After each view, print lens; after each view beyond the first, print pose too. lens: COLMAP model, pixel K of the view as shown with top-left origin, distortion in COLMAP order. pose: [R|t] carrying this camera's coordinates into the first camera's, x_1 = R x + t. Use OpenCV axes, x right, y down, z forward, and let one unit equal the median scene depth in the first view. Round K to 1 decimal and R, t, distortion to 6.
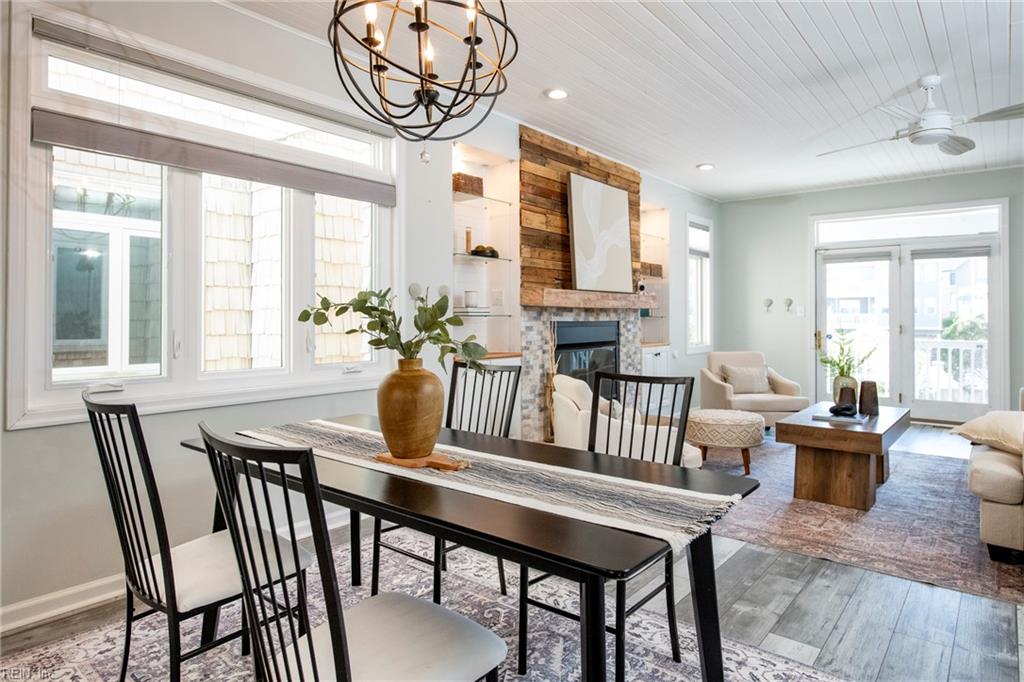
lens RADIAL K [[606.3, 0, 513.0], [0, 606.3, 312.8], [0, 0, 1]] dist [-0.001102, -0.001038]
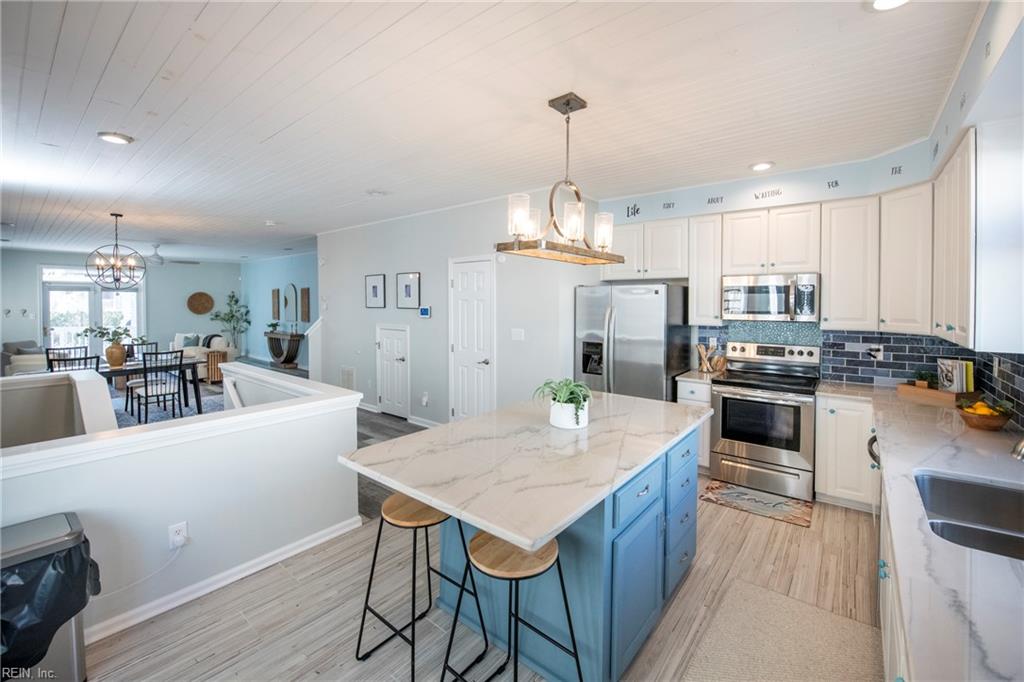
lens RADIAL K [[422.0, 0, 514.2], [0, 422.0, 302.6], [0, 0, 1]] dist [-0.002091, -0.000254]
pose [[-0.002721, -0.003338, 0.999991, -1.142351], [-0.010225, 0.999942, 0.003310, -0.089680], [-0.999944, -0.010216, -0.002755, -0.644940]]
